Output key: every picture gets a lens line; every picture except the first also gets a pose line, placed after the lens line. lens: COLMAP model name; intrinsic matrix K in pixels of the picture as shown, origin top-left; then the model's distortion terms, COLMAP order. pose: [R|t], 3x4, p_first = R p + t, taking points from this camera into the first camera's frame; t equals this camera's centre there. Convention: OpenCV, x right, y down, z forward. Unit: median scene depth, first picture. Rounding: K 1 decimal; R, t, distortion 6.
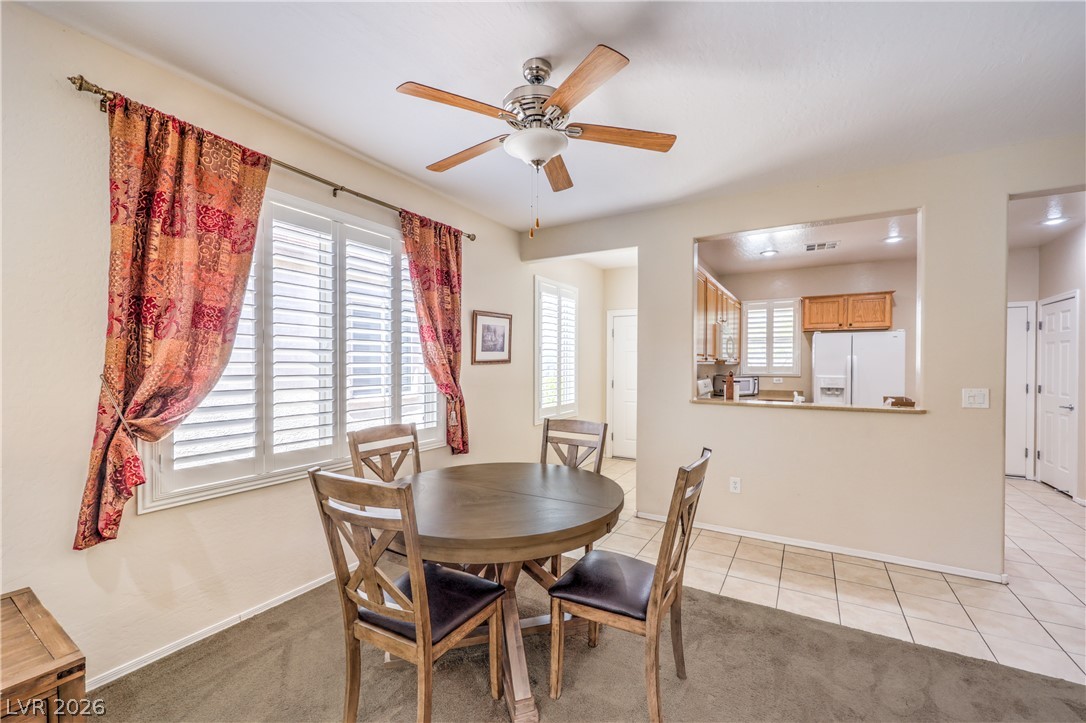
lens RADIAL K [[443.7, 0, 567.0], [0, 443.7, 367.9], [0, 0, 1]] dist [-0.001500, 0.001118]
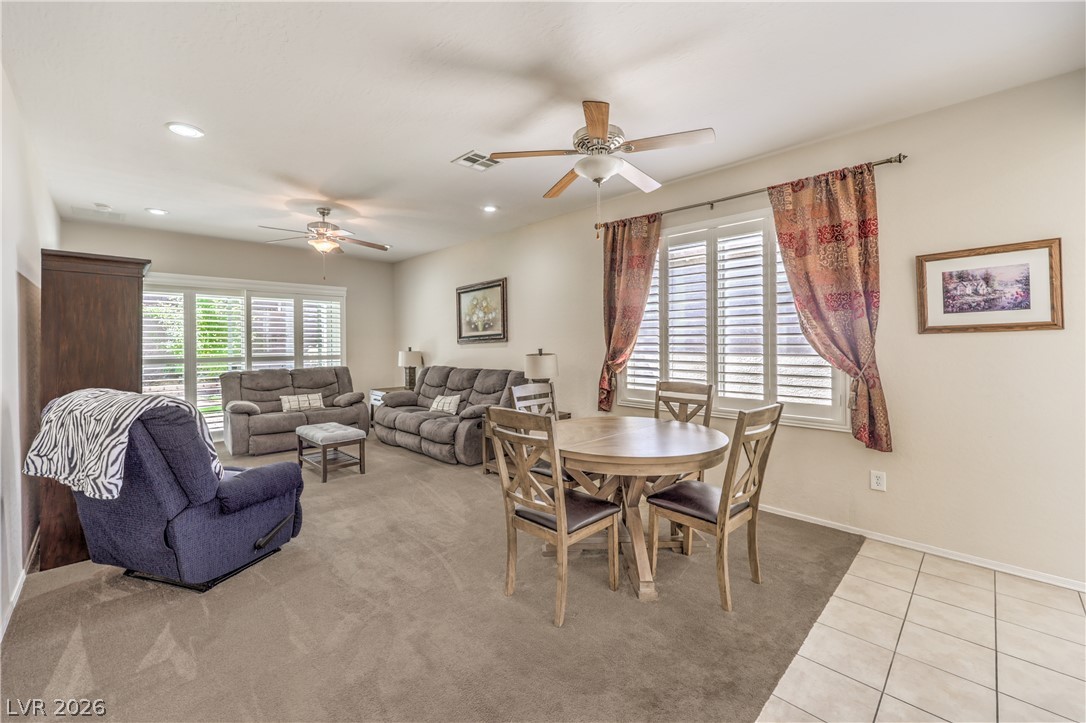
lens RADIAL K [[443.7, 0, 541.4], [0, 443.7, 343.0], [0, 0, 1]] dist [-0.001500, 0.001118]
pose [[-0.290172, 0.005216, -0.956960, 0.607725], [-0.002967, 0.999975, 0.006350, 0.004453], [0.956970, 0.004682, -0.290149, 0.606446]]
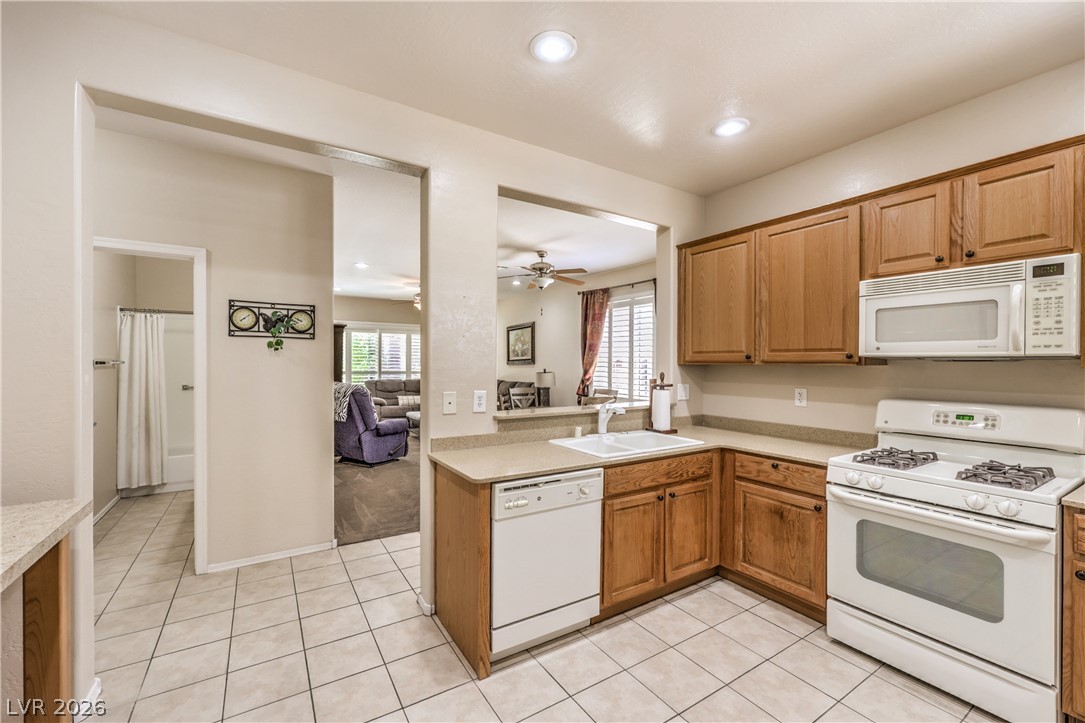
lens RADIAL K [[443.3, 0, 541.4], [0, 443.3, 367.1], [0, 0, 1]] dist [-0.001500, 0.001118]
pose [[-0.484585, 0.007136, -0.874715, 1.122521], [-0.015152, 0.999748, 0.016550, -0.011147], [0.874613, 0.021273, -0.484355, 1.138003]]
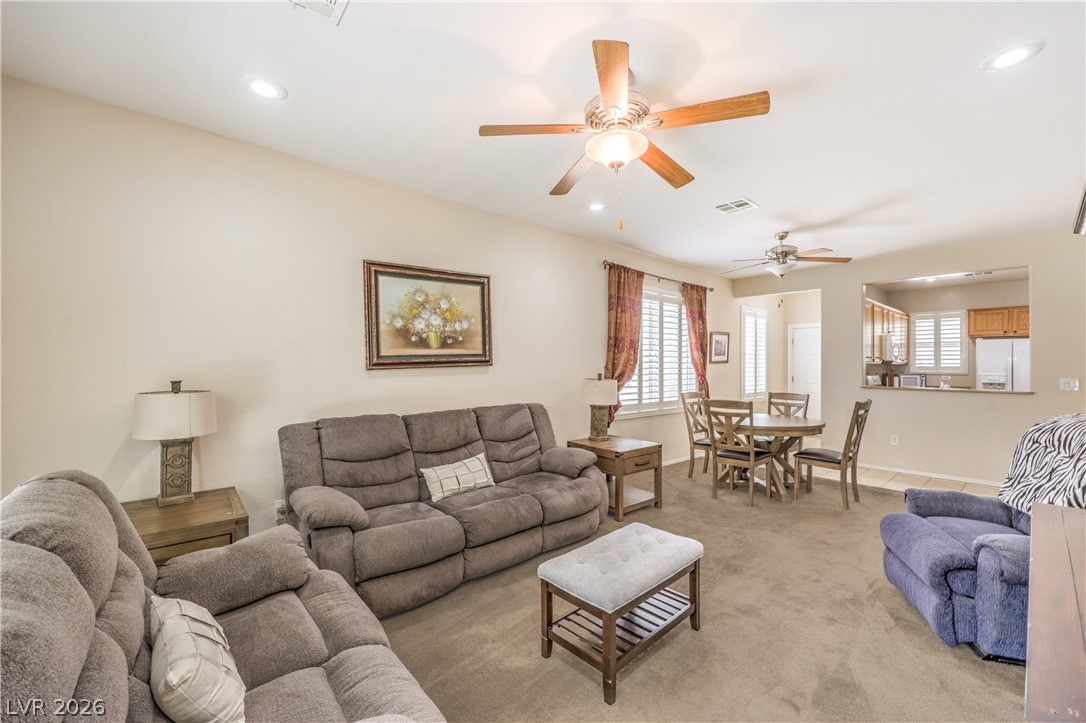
lens RADIAL K [[443.7, 0, 553.7], [0, 443.7, 360.9], [0, 0, 1]] dist [-0.001500, 0.001118]
pose [[0.945003, -0.001202, -0.327058, -0.213238], [-0.005203, 0.999811, -0.018709, 0.015881], [0.327019, 0.019382, 0.944819, -0.760779]]
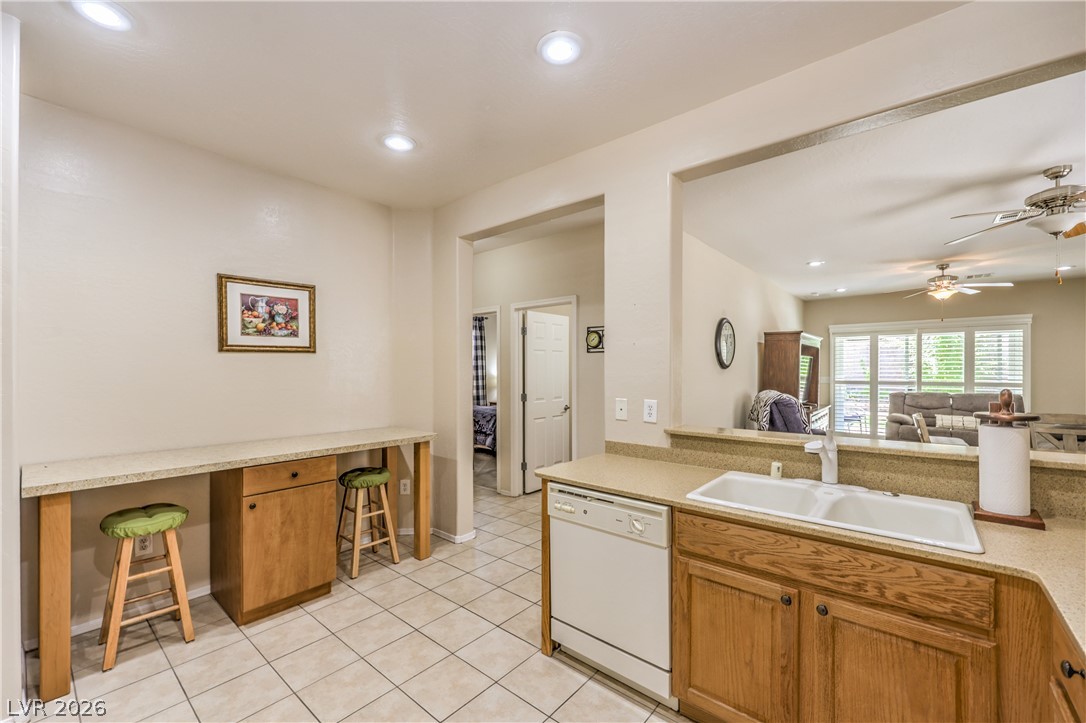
lens RADIAL K [[443.7, 0, 545.3], [0, 443.7, 371.2], [0, 0, 1]] dist [-0.001500, 0.001118]
pose [[-0.981902, -0.000233, 0.189389, 0.659170], [0.002845, 0.999868, 0.015980, -0.014738], [-0.189368, 0.016230, -0.981772, 1.364696]]
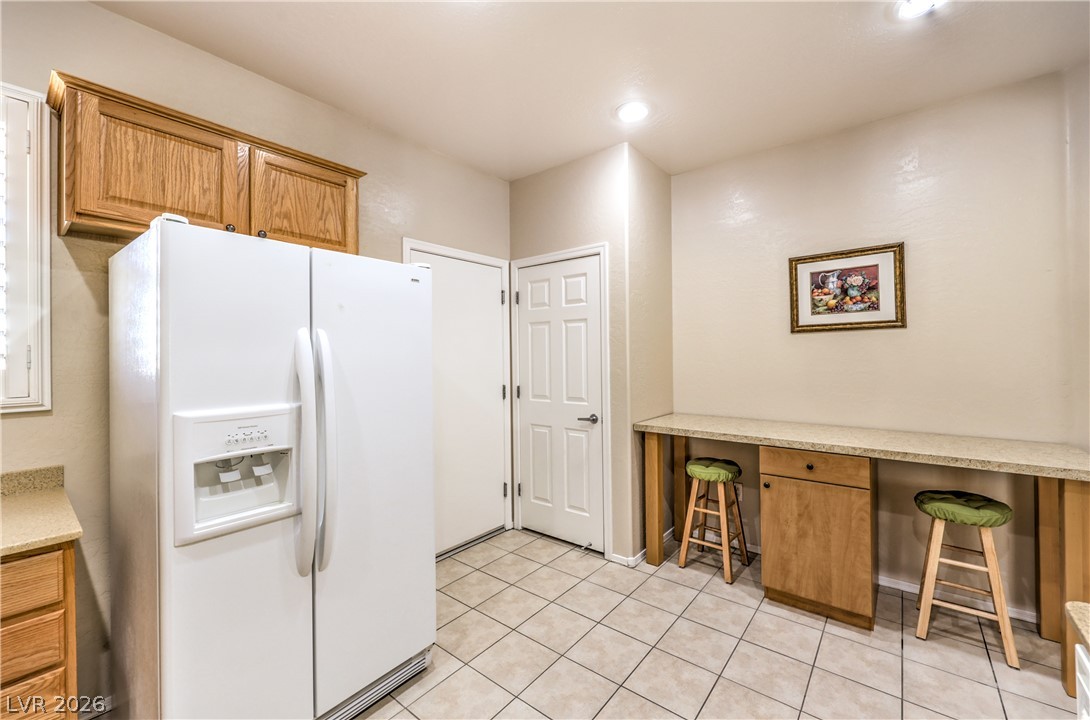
lens RADIAL K [[445.3, 0, 533.6], [0, 445.3, 355.8], [0, 0, 1]] dist [-0.001500, 0.001118]
pose [[0.181232, -0.001732, 0.983439, 0.494999], [0.022498, 0.999744, -0.002386, -0.006238], [-0.983183, 0.022557, 0.181225, 1.036723]]
